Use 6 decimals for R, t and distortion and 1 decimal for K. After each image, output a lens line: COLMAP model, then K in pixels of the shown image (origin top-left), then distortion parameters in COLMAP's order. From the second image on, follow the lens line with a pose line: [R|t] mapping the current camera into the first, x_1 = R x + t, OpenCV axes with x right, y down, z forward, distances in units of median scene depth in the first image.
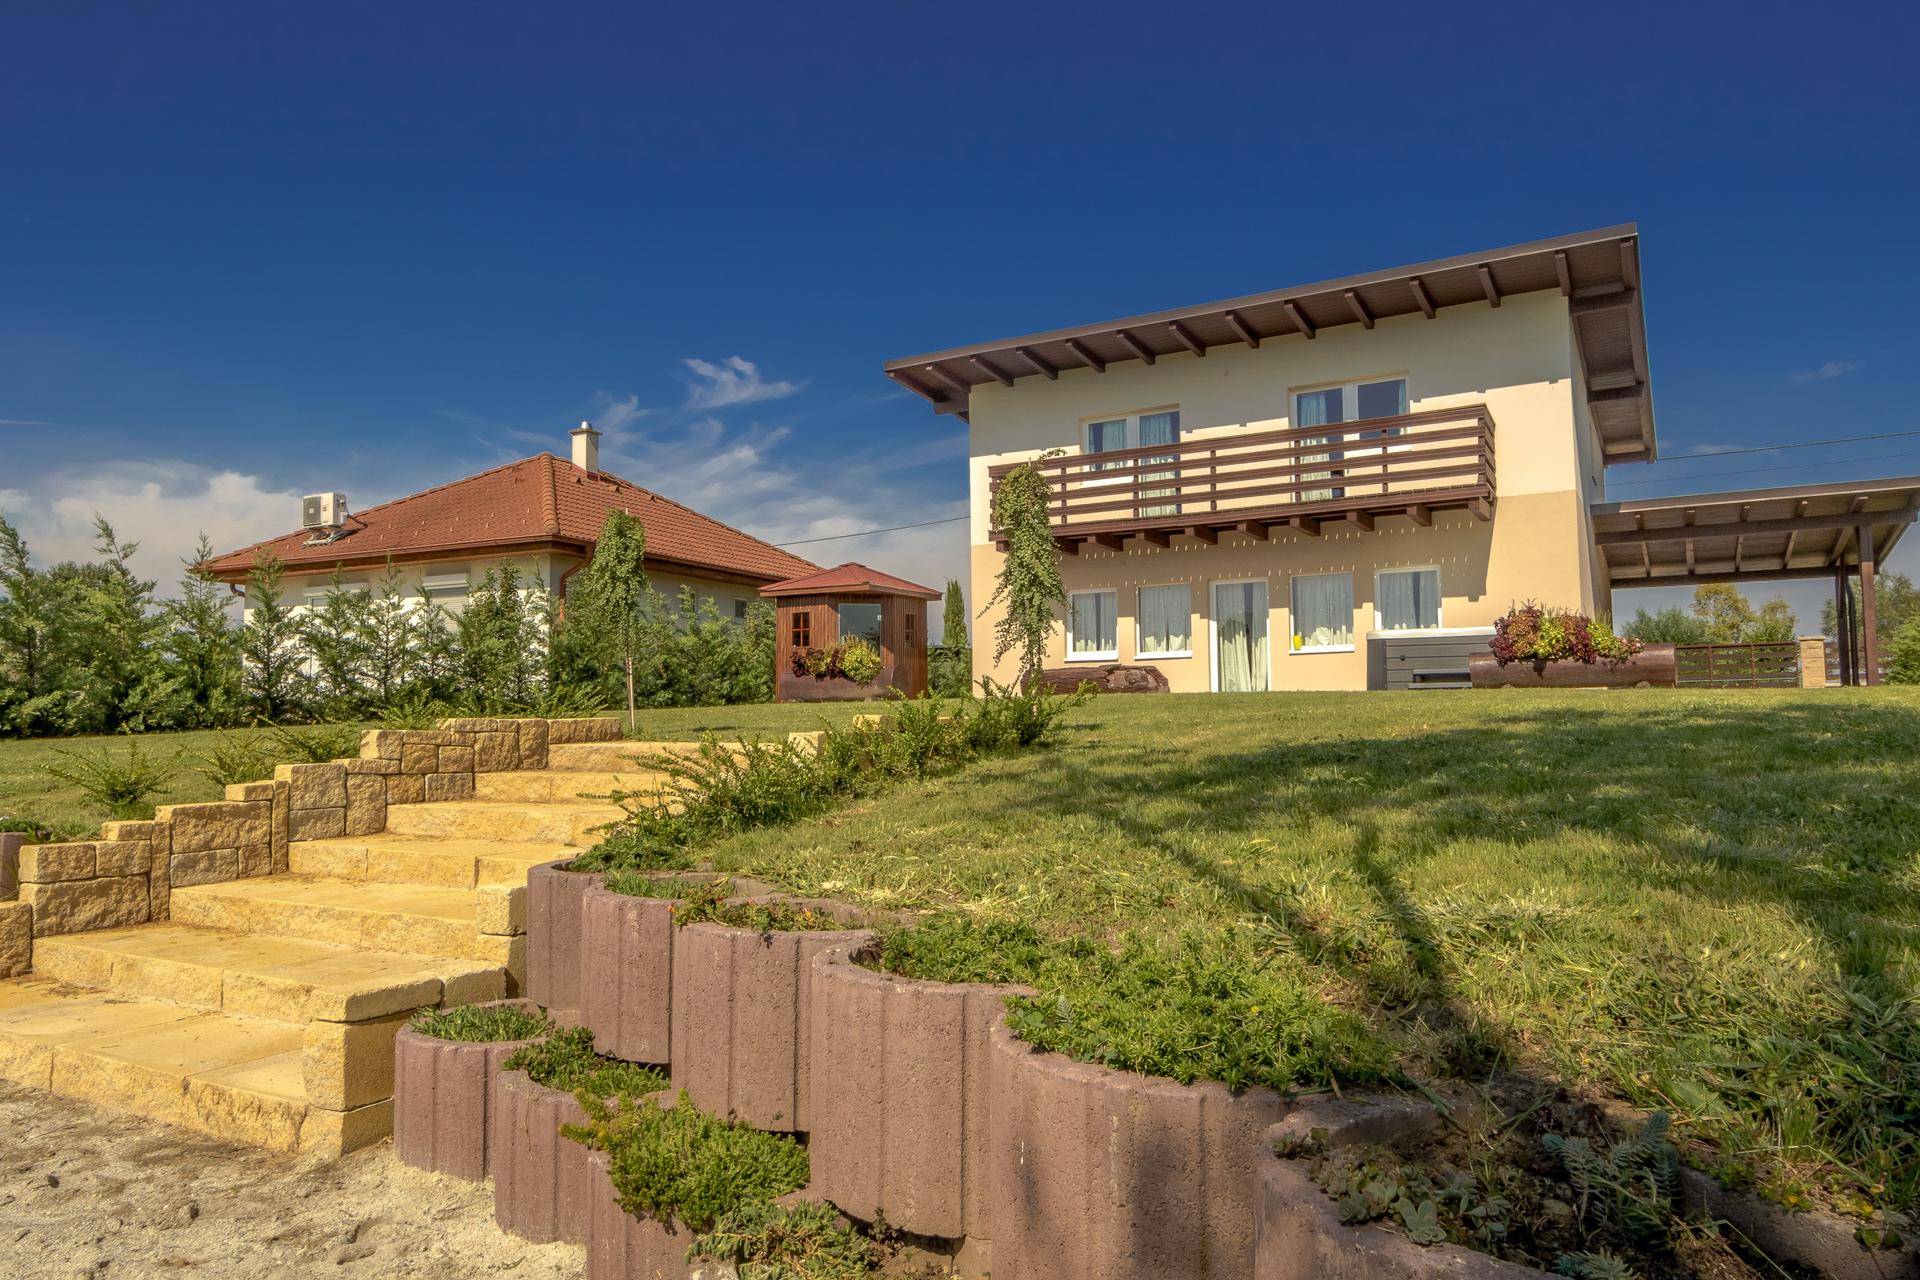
lens RADIAL K [[1199.8, 0, 973.6], [0, 1199.8, 642.8], [0, 0, 1]] dist [-0.001478, -0.000548]
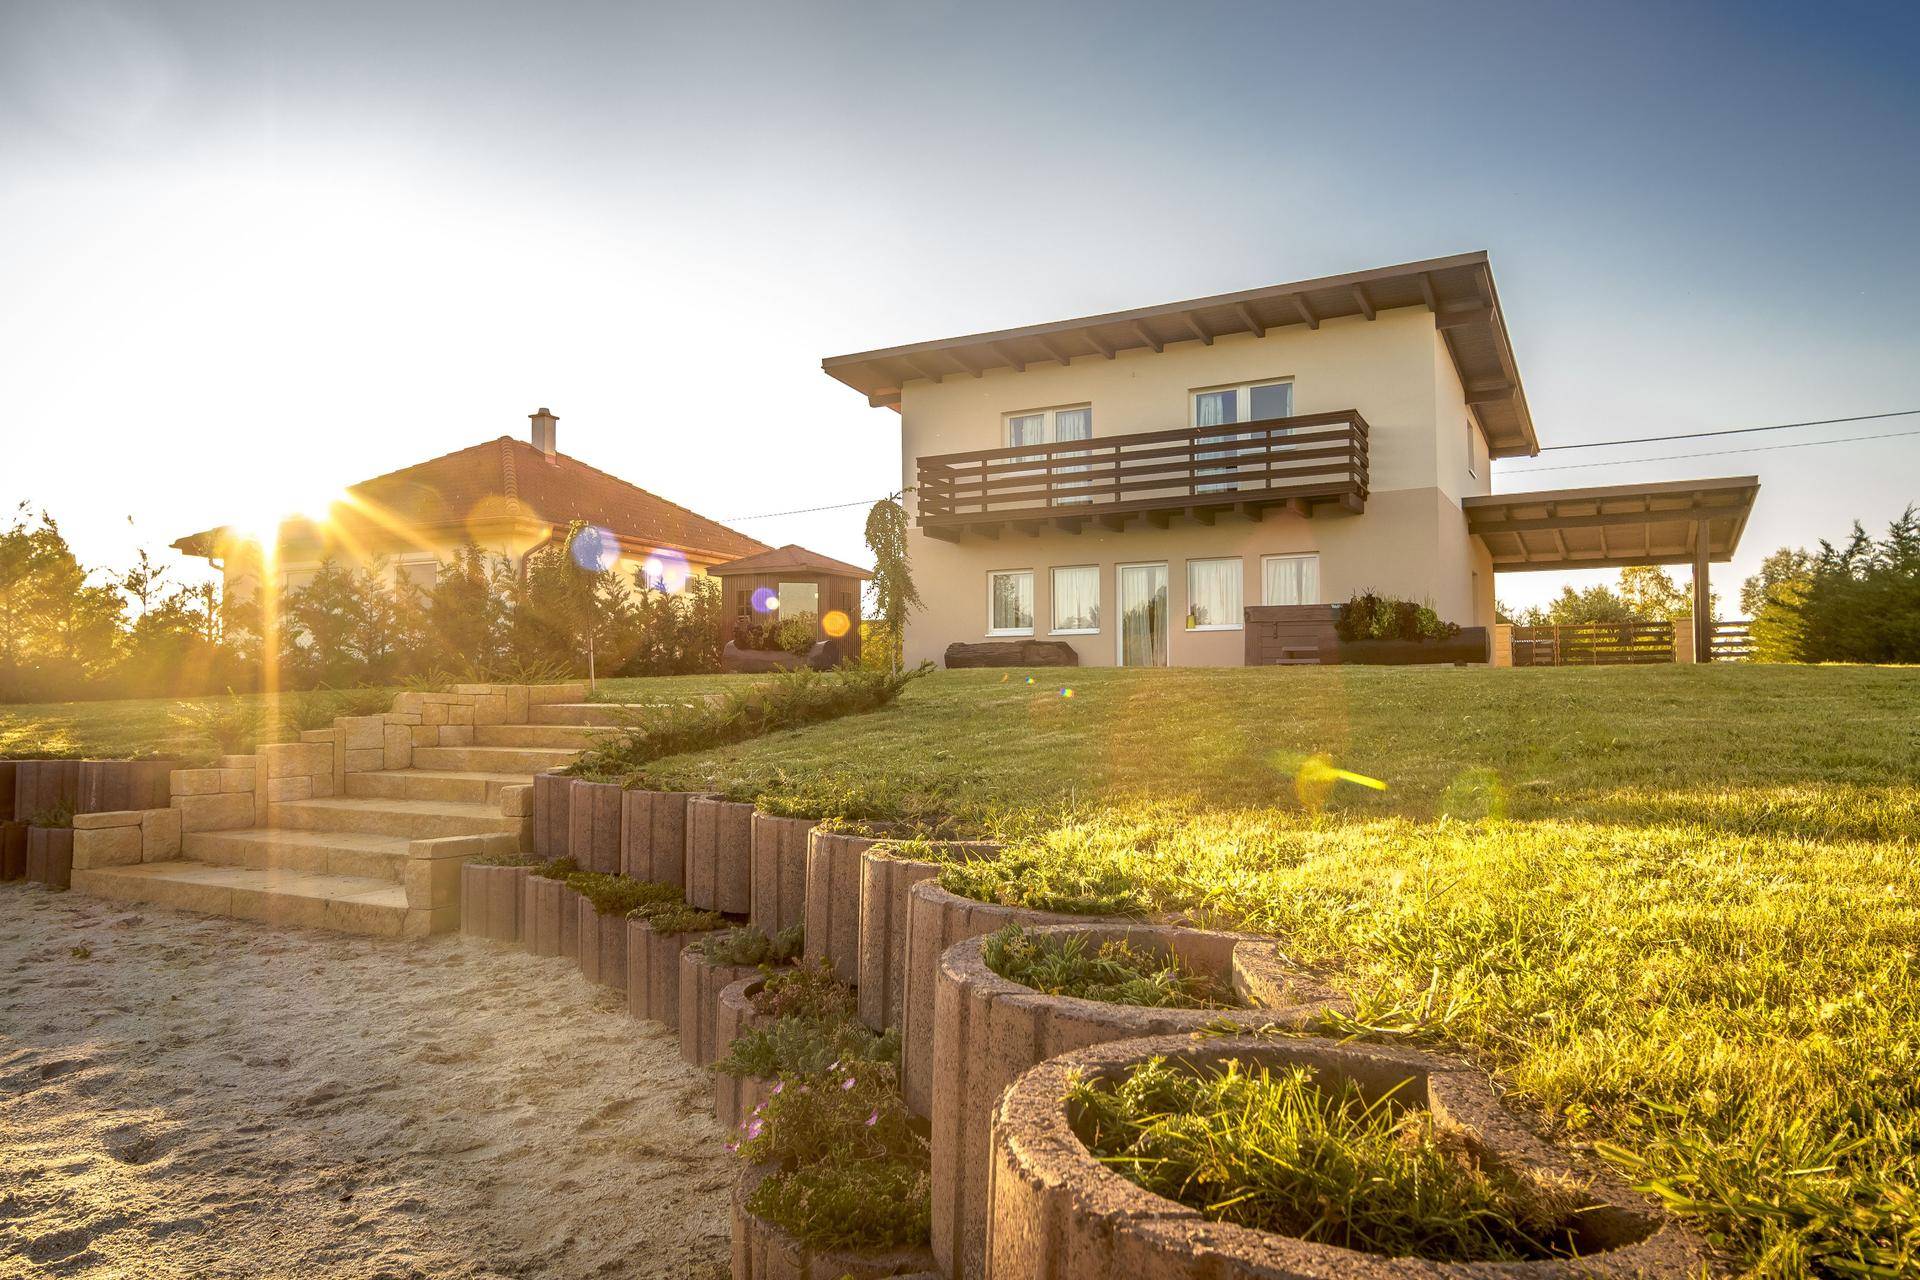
lens RADIAL K [[1236.2, 0, 962.2], [0, 1236.2, 642.3], [0, 0, 1]] dist [0.001440, 0.003289]
pose [[0.999805, 0.006309, 0.018710, 0.039148], [-0.006777, 0.999662, 0.025095, -0.008773], [-0.018545, -0.025217, 0.999510, -0.149852]]
